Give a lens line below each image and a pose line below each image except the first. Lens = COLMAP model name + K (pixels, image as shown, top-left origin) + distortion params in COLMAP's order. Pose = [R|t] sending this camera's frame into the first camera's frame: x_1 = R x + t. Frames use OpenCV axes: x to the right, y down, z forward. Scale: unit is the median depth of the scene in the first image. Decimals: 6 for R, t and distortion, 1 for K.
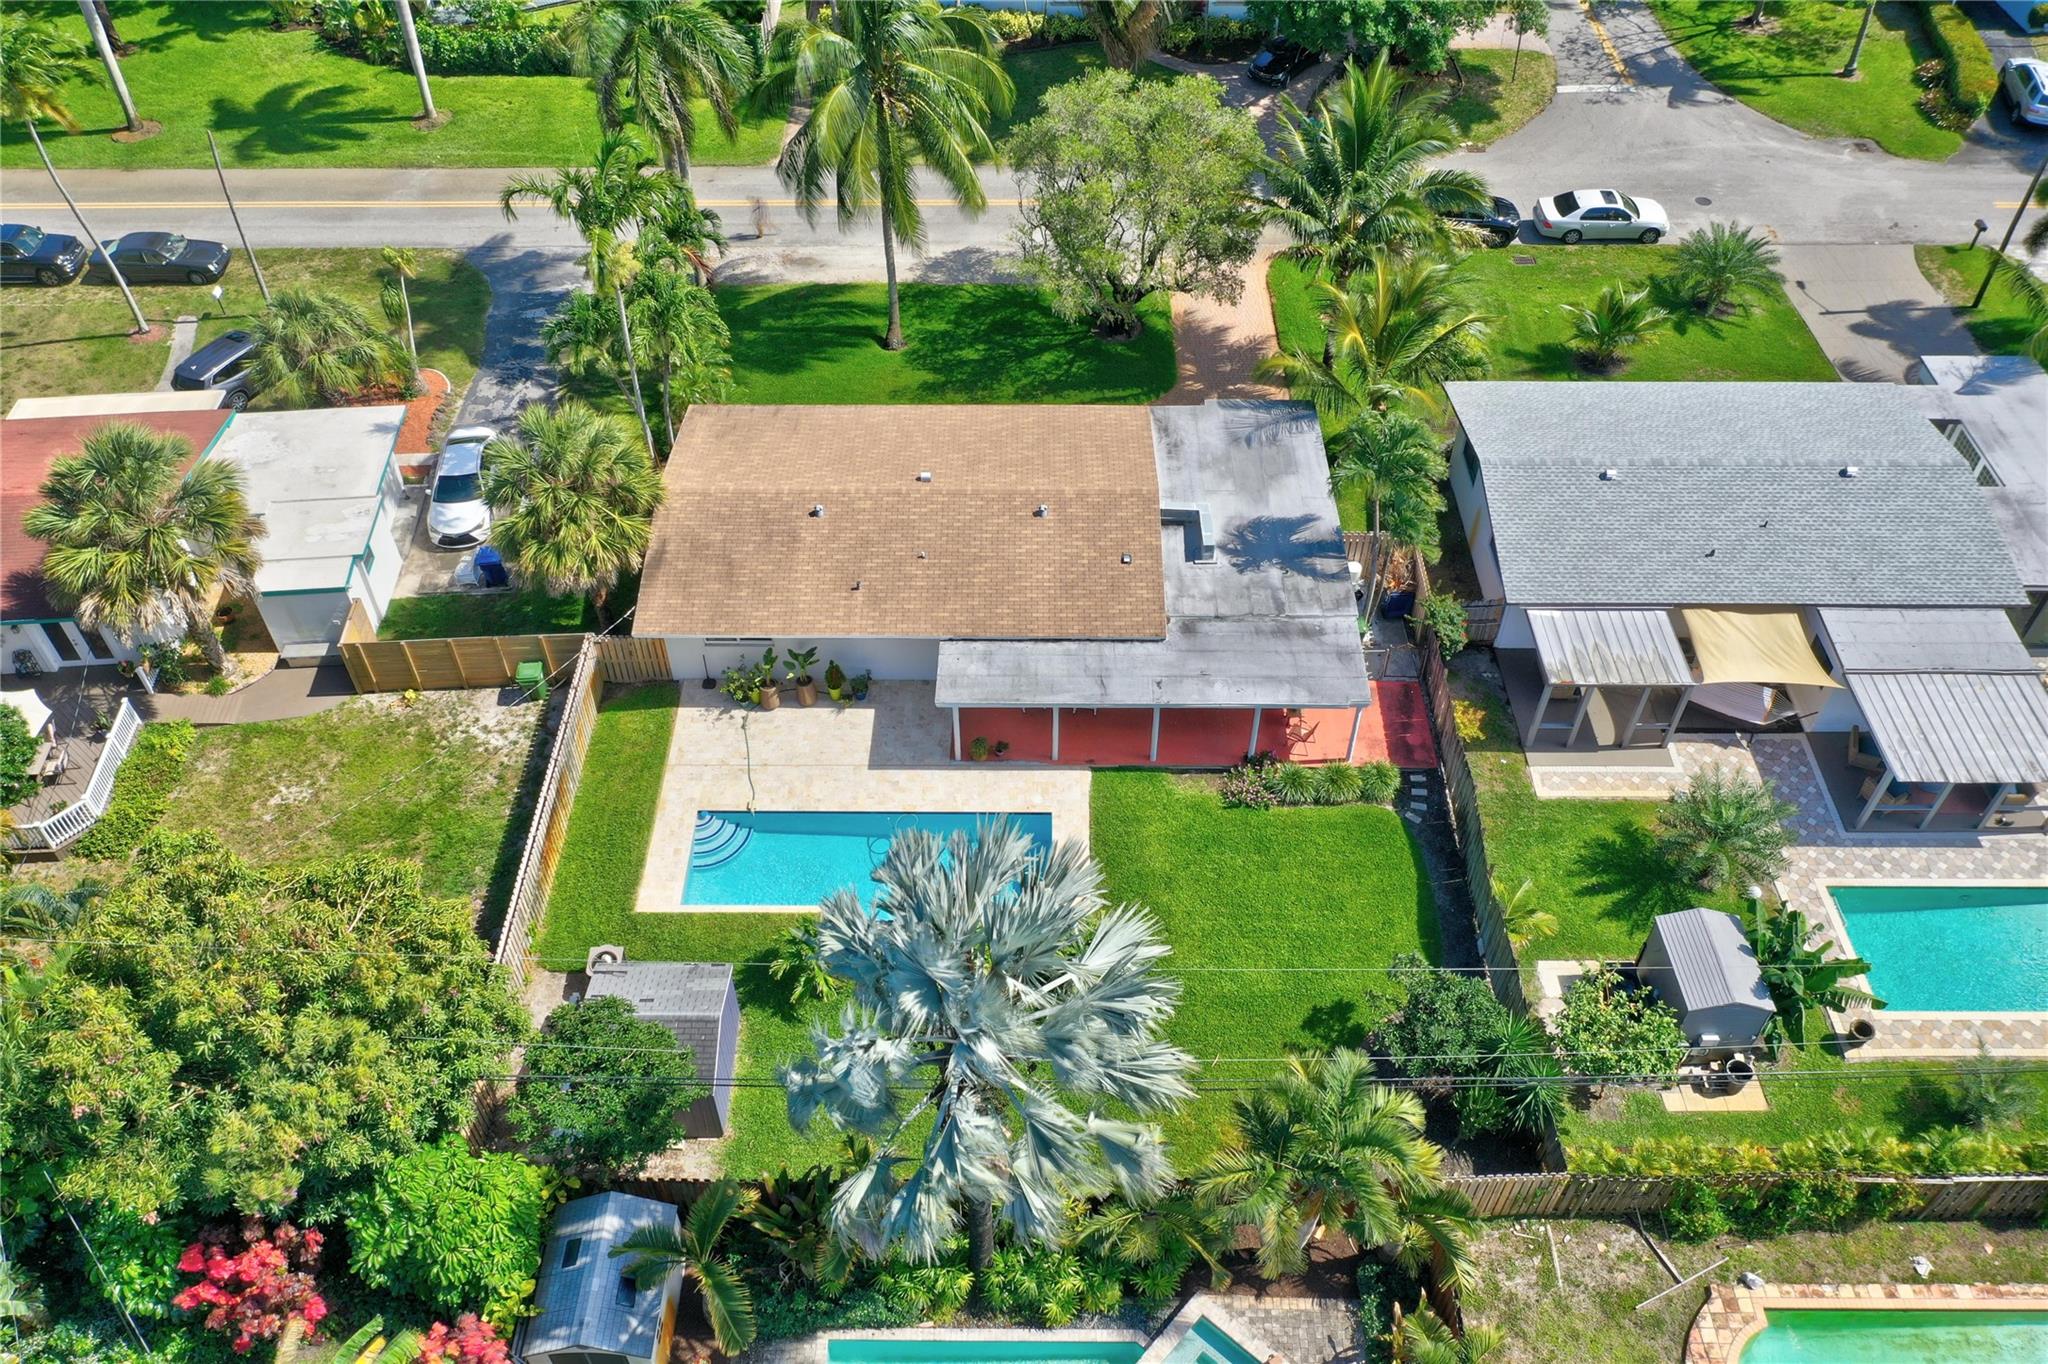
lens RADIAL K [[1614.1, 0, 1026.5], [0, 1614.1, 689.7], [0, 0, 1]] dist [-0.012765, -0.003116]
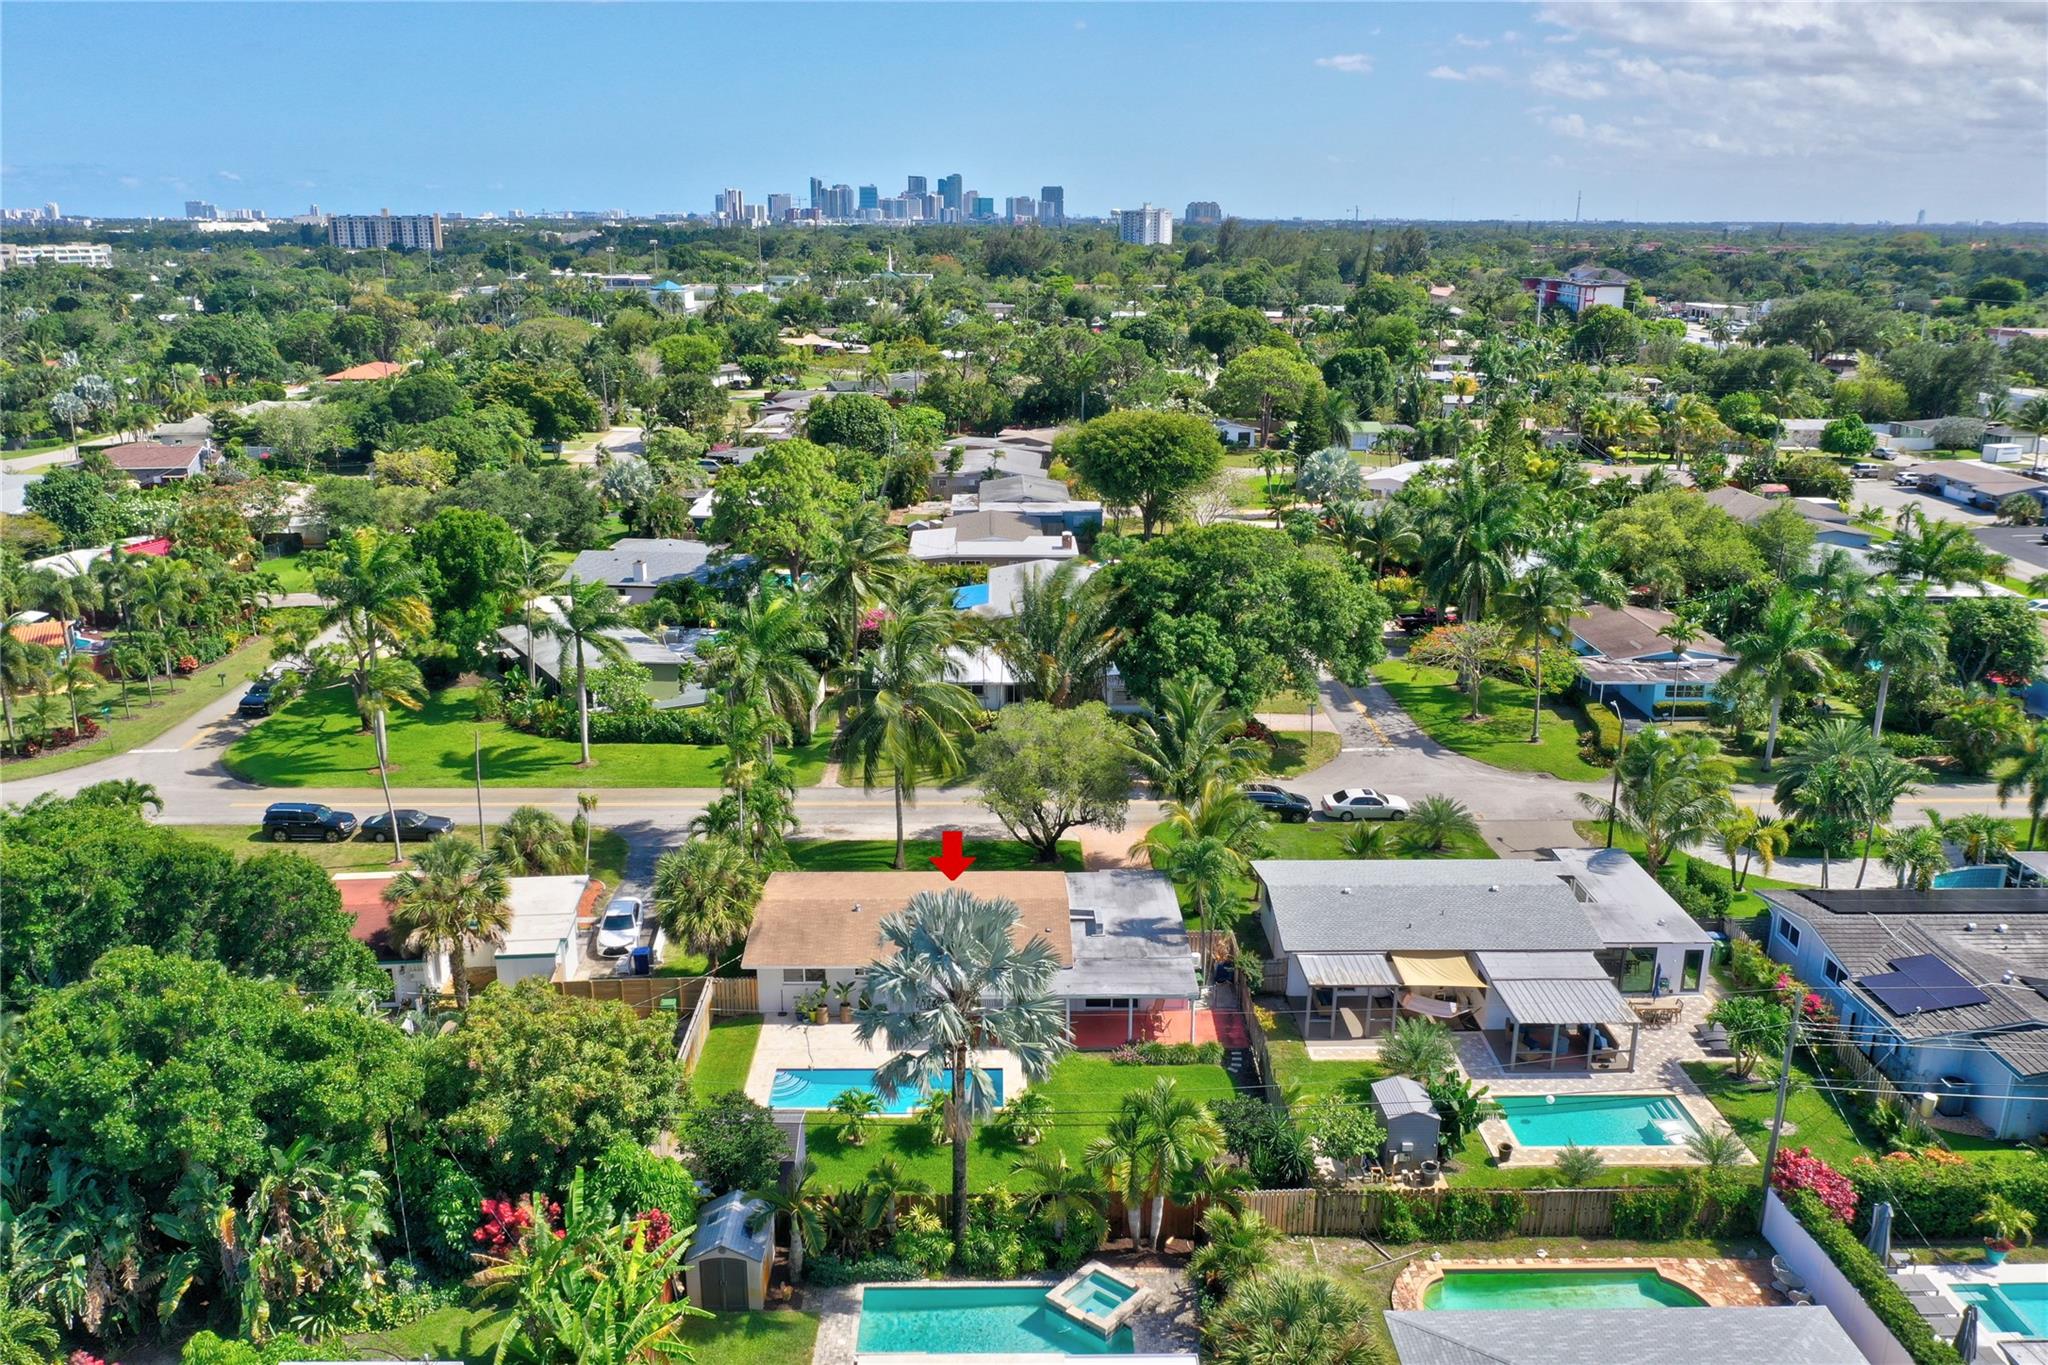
lens RADIAL K [[1614.1, 0, 1021.1], [0, 1614.1, 682.7], [0, 0, 1]] dist [-0.012765, -0.003116]
pose [[0.999766, 0.001290, 0.021603, -0.001231], [0.009653, 0.866831, -0.498509, 0.499732], [-0.019369, 0.498601, 0.866615, -0.512716]]
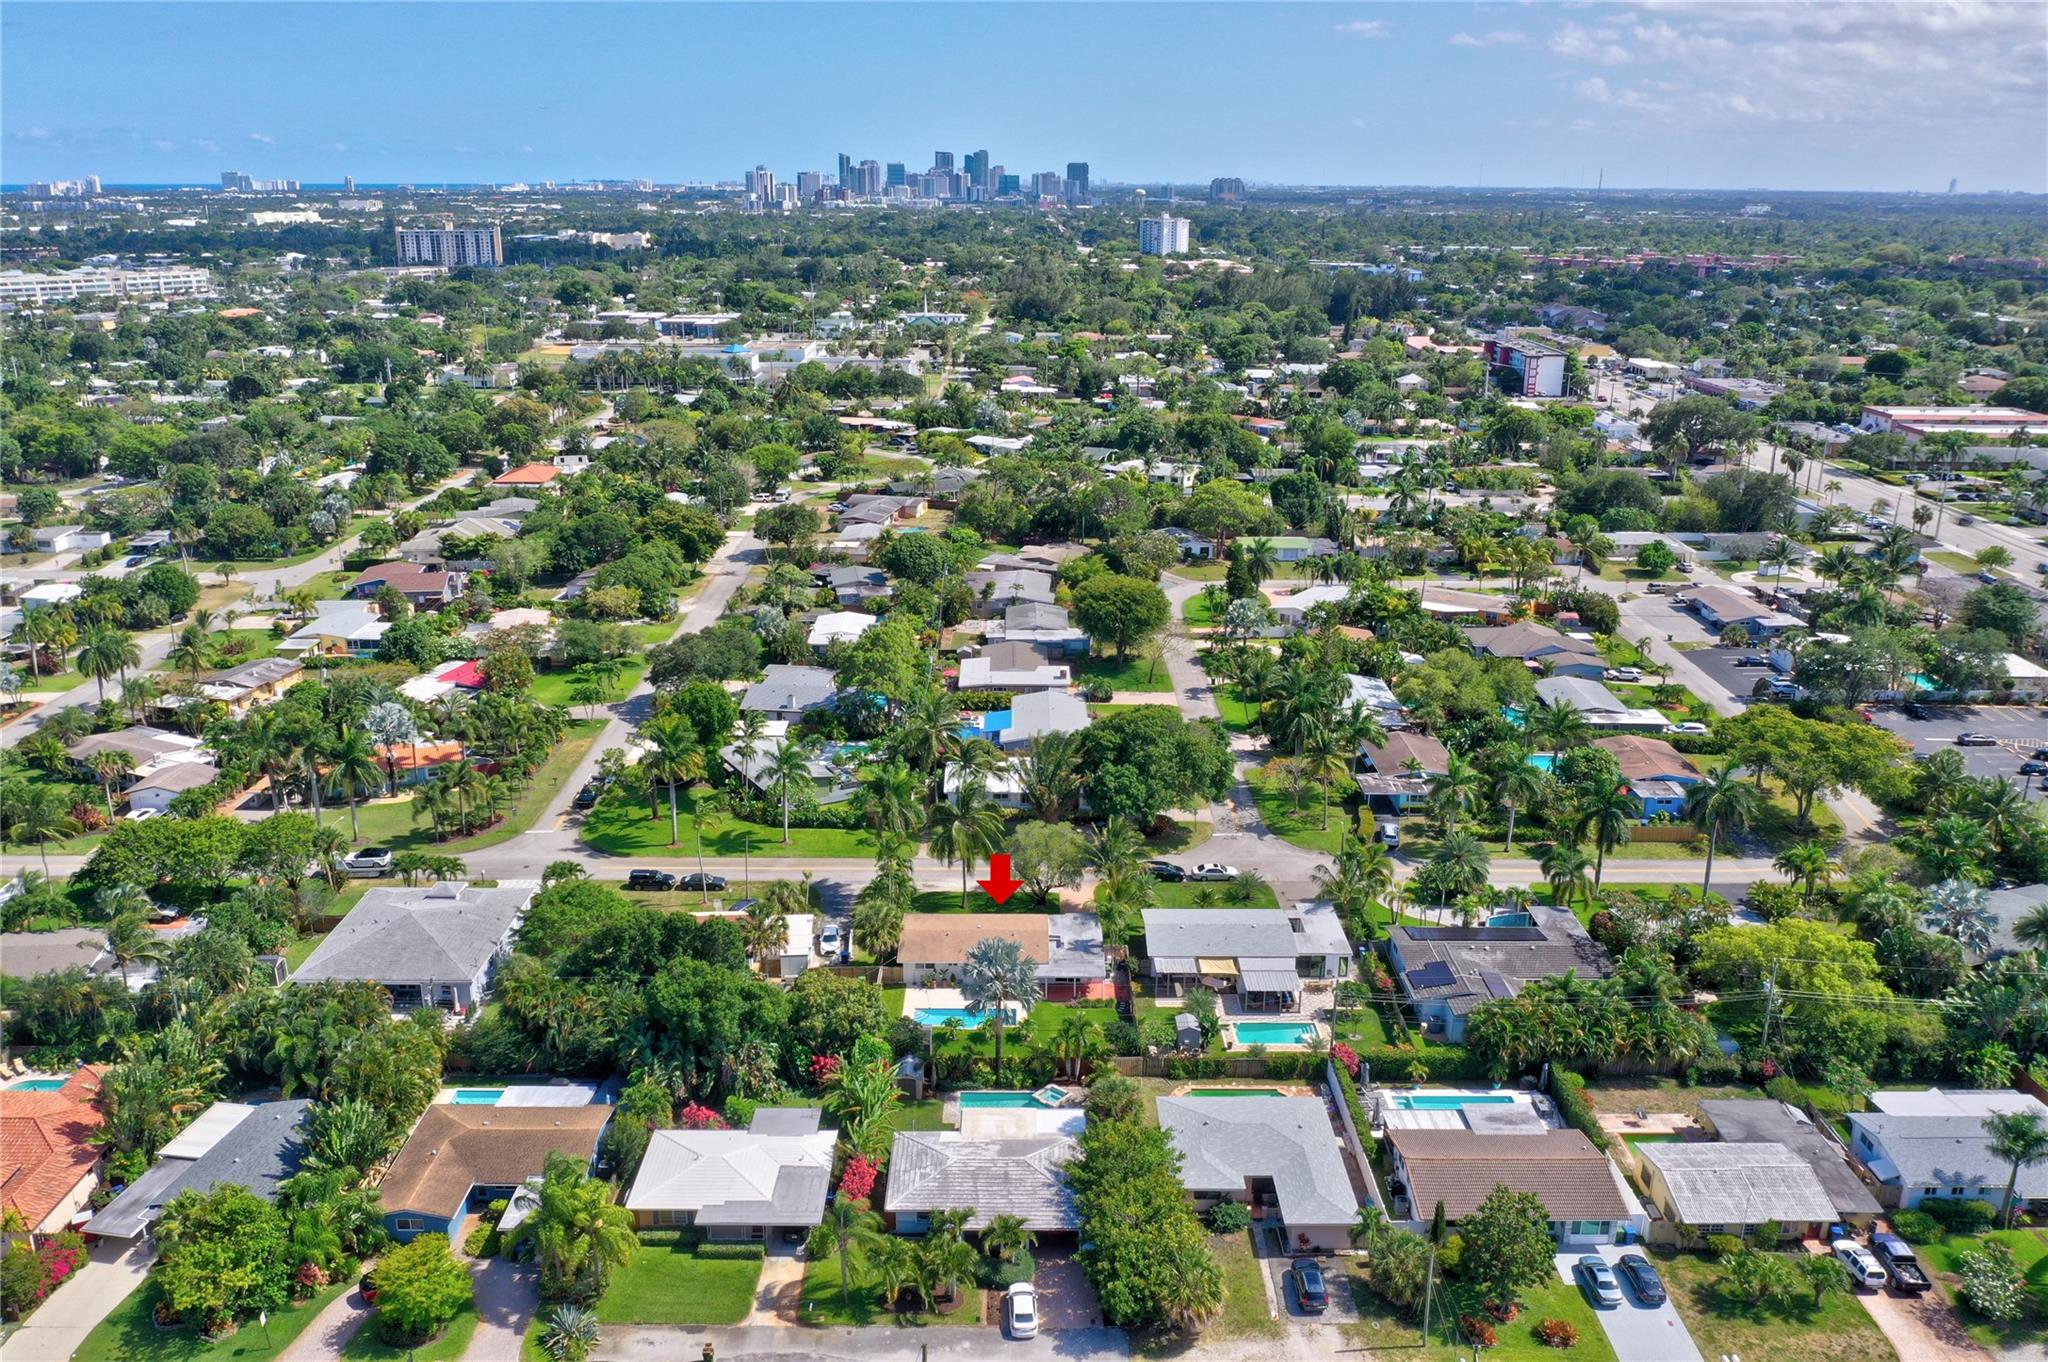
lens RADIAL K [[1614.1, 0, 1024.6], [0, 1614.1, 668.4], [0, 0, 1]] dist [-0.012765, -0.003116]
pose [[0.999933, 0.006750, 0.009420, -0.004647], [-0.001298, 0.872974, -0.487766, 1.065012], [-0.011516, 0.487721, 0.872924, -2.257914]]
